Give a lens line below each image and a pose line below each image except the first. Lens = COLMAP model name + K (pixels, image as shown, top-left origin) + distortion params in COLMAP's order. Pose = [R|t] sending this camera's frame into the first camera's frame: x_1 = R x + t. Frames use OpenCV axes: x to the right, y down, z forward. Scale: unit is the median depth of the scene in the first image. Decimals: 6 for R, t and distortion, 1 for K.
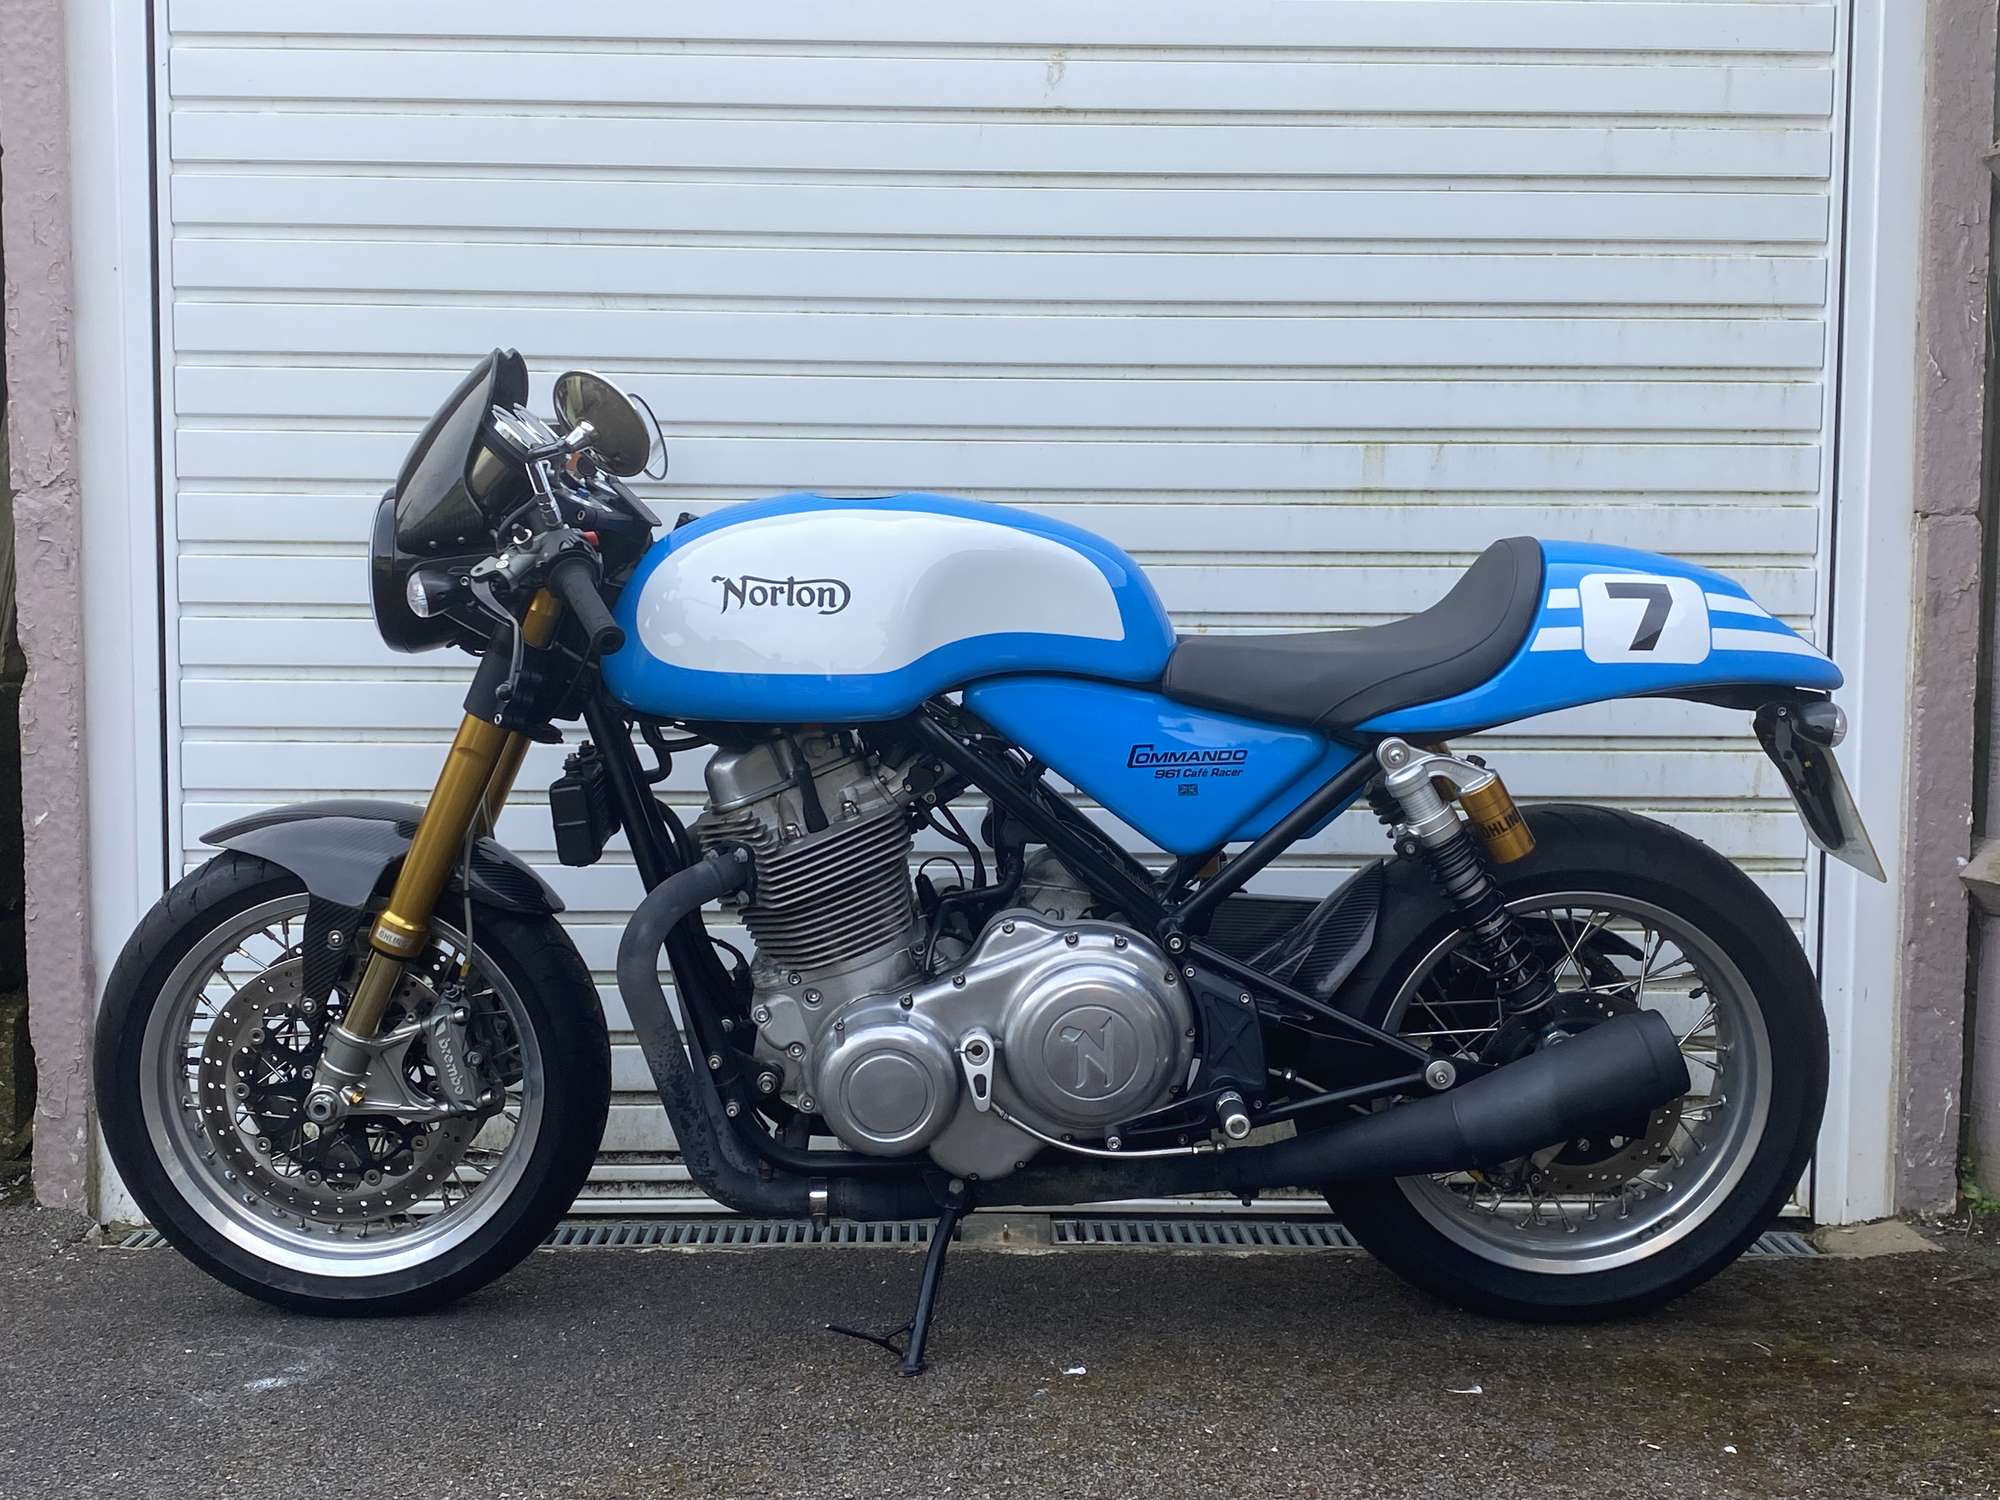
lens RADIAL K [[2390.4, 0, 1000.0], [0, 2390.4, 750.0], [0, 0, 1]] dist [0.165835, 0.002787]
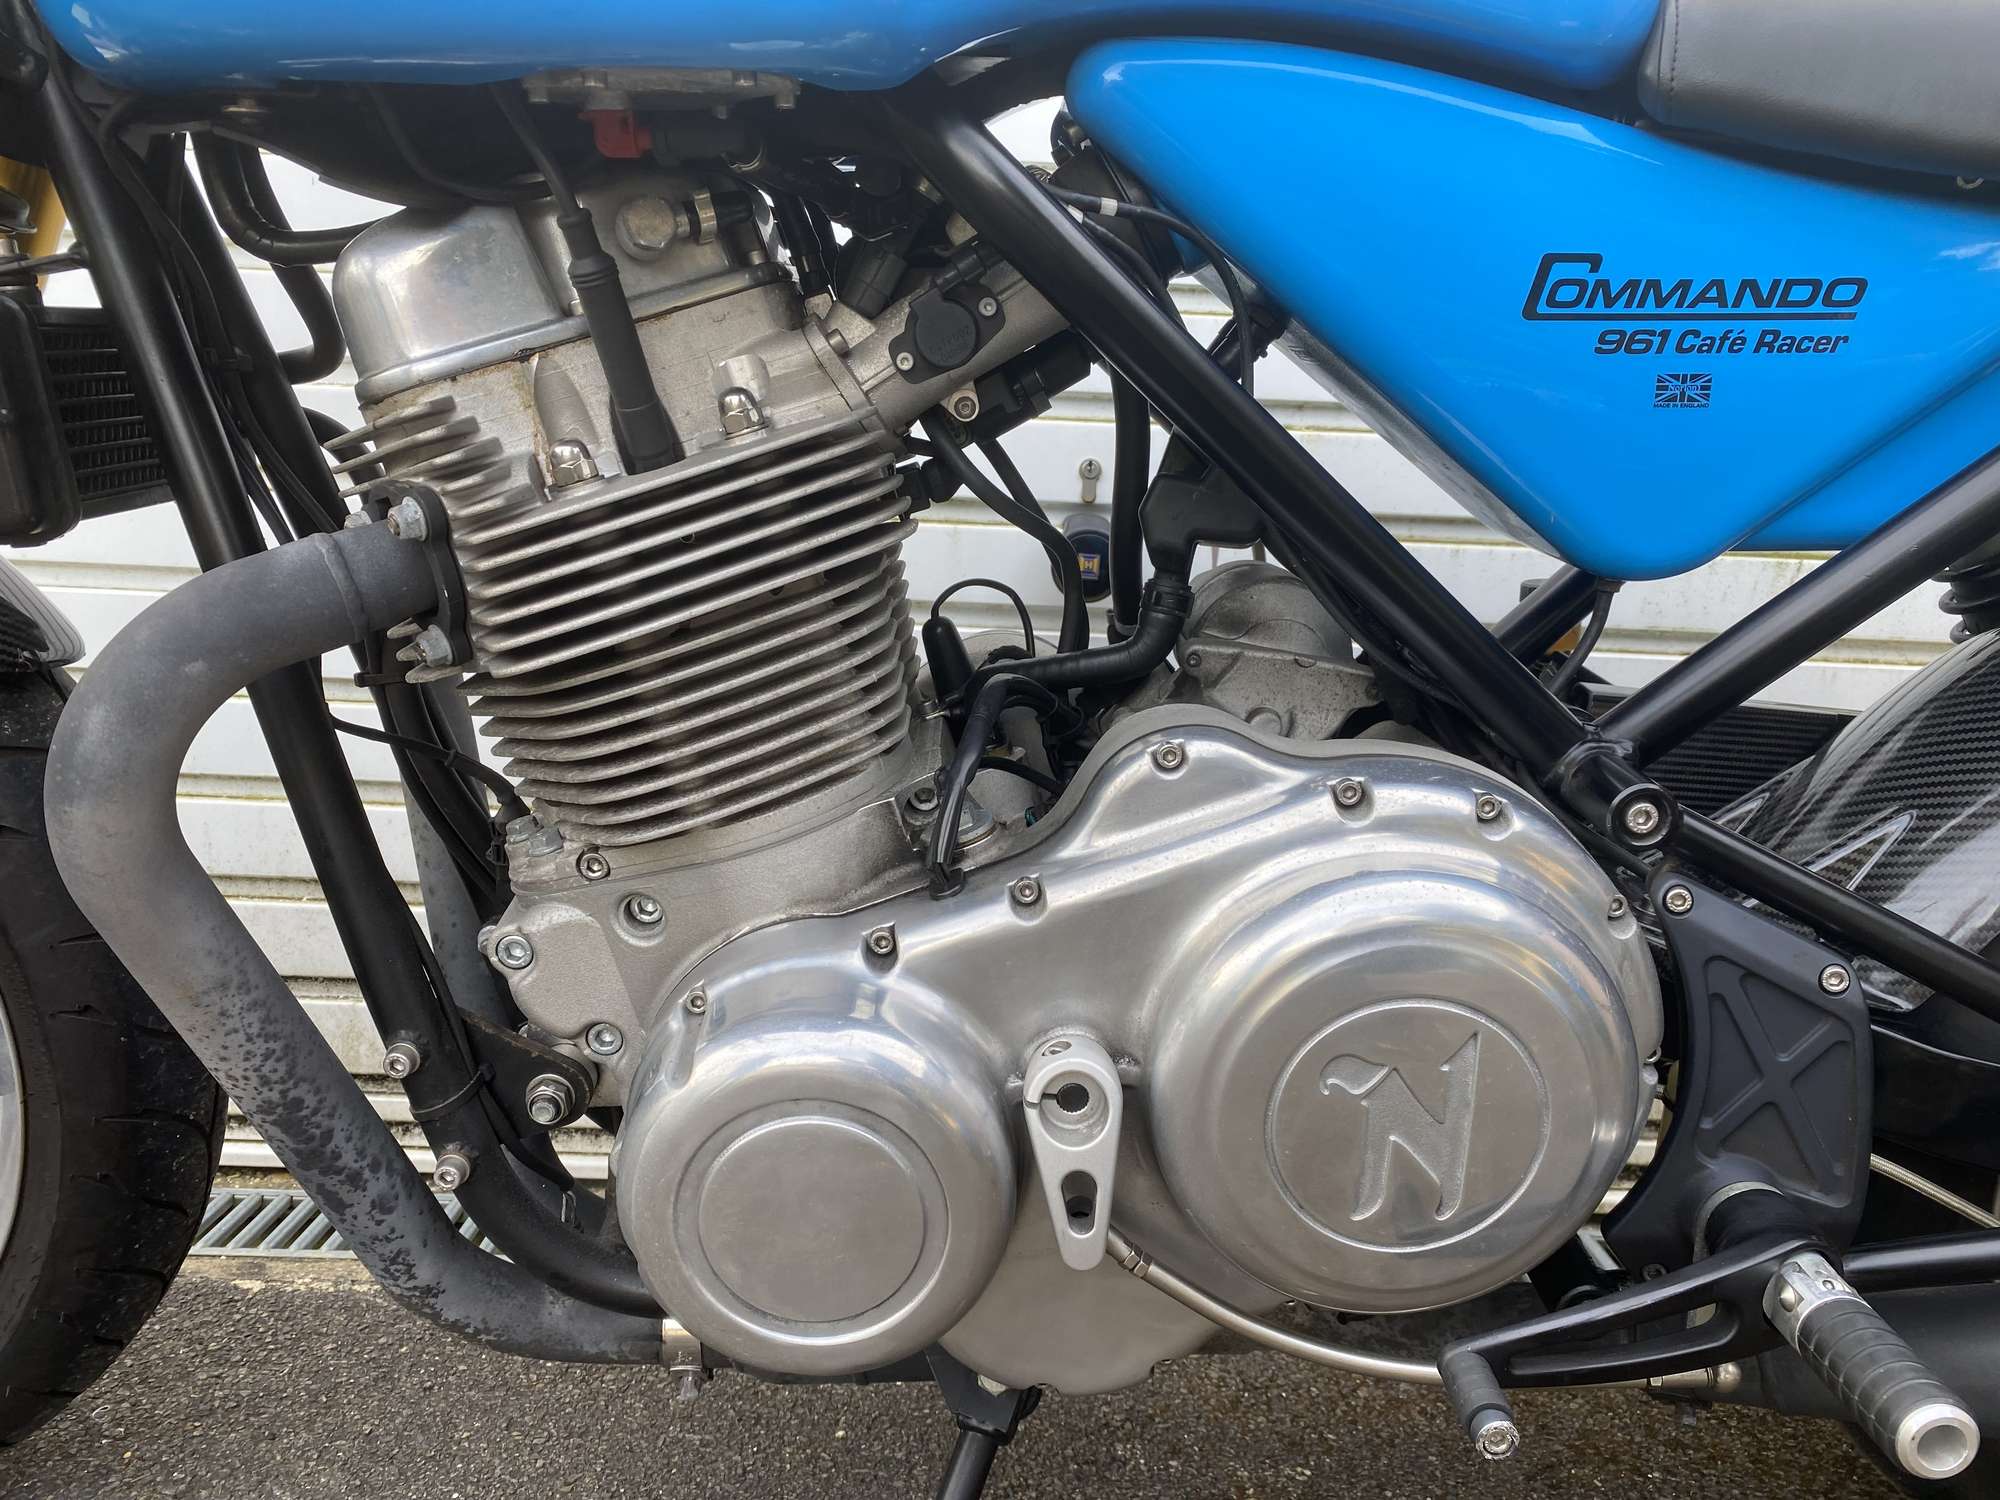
lens RADIAL K [[1541.4, 0, 1012.8], [0, 1541.4, 749.1], [0, 0, 1]] dist [0.030332, 0.002882]
pose [[0.999320, 0.036404, 0.005866, -0.021414], [-0.036788, 0.995133, 0.091417, 0.052966], [-0.002509, -0.091571, 0.995795, 0.769542]]
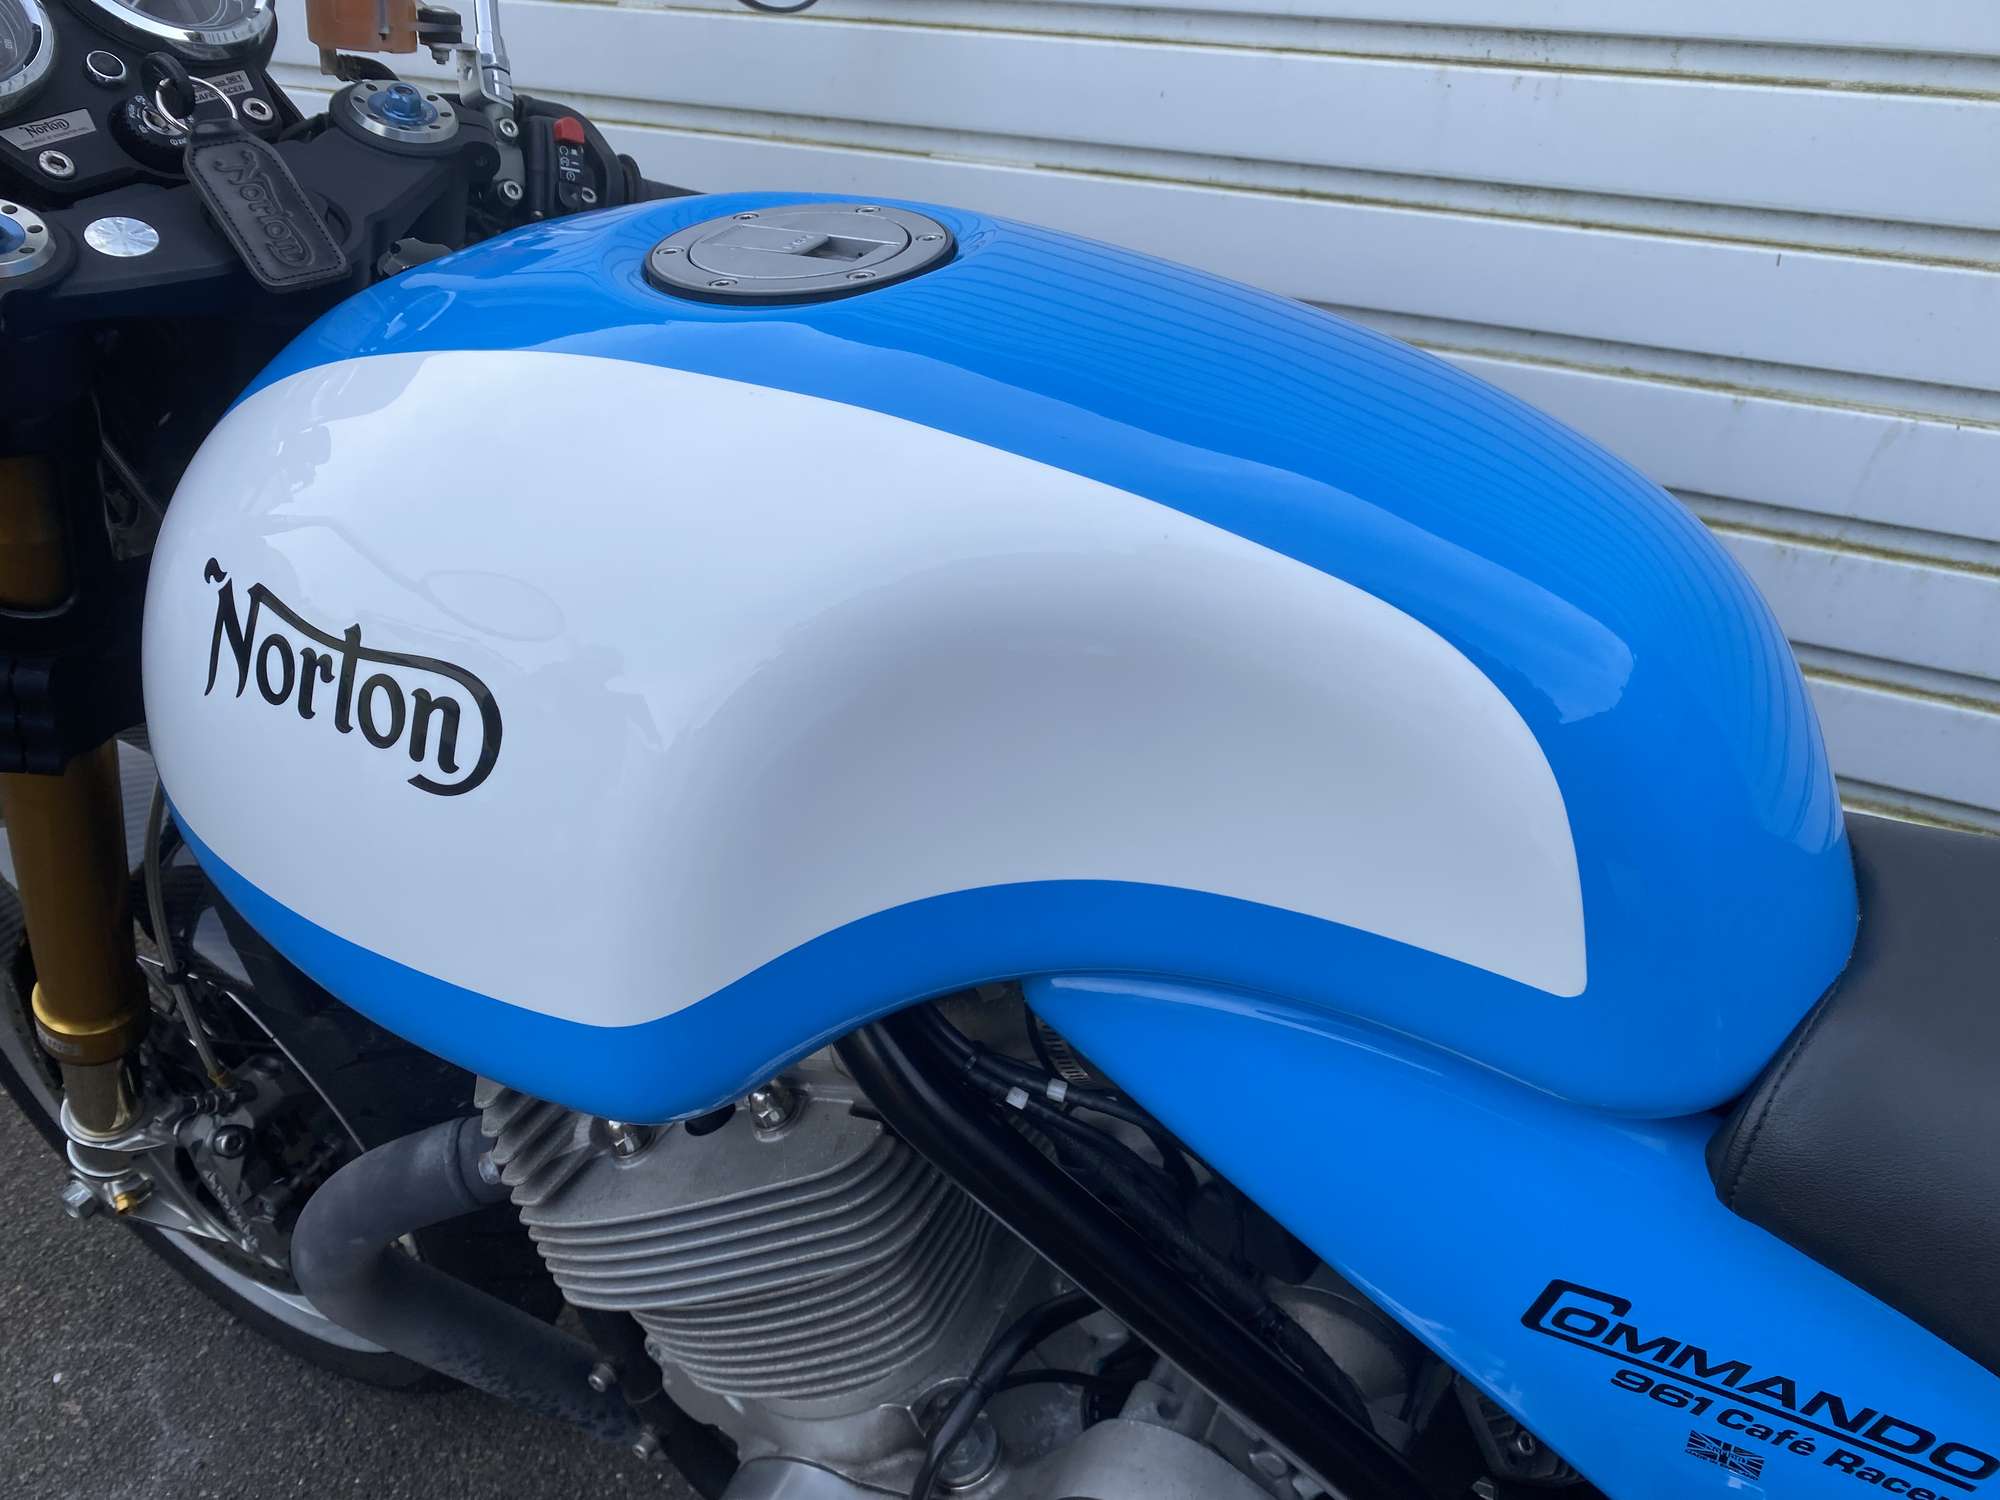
lens RADIAL K [[1542.9, 0, 1005.9], [0, 1542.9, 738.9], [0, 0, 1]] dist [0.025871, -0.027820]
pose [[0.878496, 0.240576, -0.412756, 0.059476], [-0.041509, 0.899128, 0.435714, -0.138946], [0.475942, -0.365640, 0.799866, 0.848310]]
